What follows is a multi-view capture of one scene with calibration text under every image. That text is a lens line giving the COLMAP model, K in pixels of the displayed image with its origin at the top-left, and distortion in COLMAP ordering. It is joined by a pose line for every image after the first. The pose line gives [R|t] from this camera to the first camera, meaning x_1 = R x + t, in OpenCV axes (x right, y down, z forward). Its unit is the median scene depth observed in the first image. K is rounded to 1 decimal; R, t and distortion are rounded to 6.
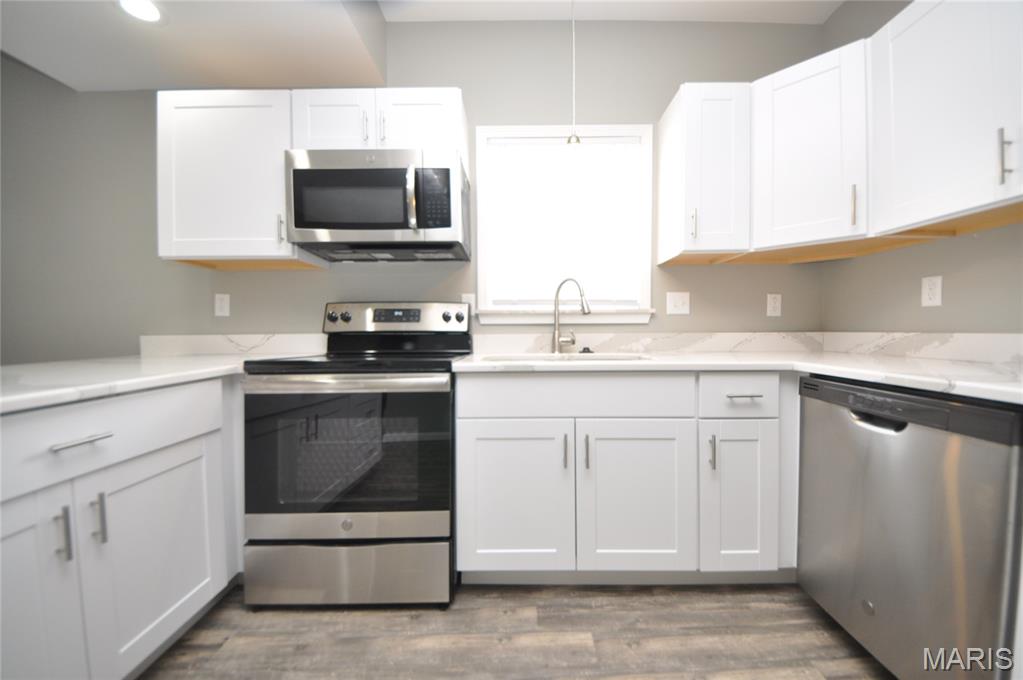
lens RADIAL K [[362.9, 0, 516.0], [0, 362.9, 339.5], [0, 0, 1]] dist [0.011657, -0.013079]
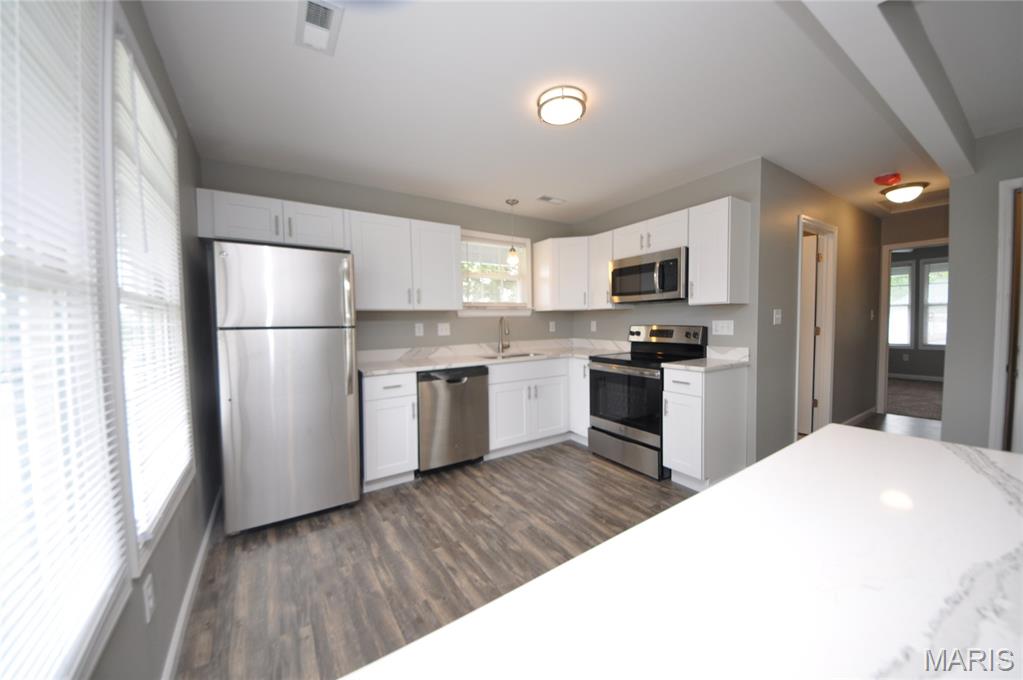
lens RADIAL K [[362.9, 0, 518.2], [0, 362.9, 333.9], [0, 0, 1]] dist [0.011657, -0.013079]
pose [[0.566490, 0.025654, -0.823669, 0.864576], [0.000914, 0.999495, 0.031759, -0.144599], [0.824068, -0.018744, 0.566181, -0.679135]]
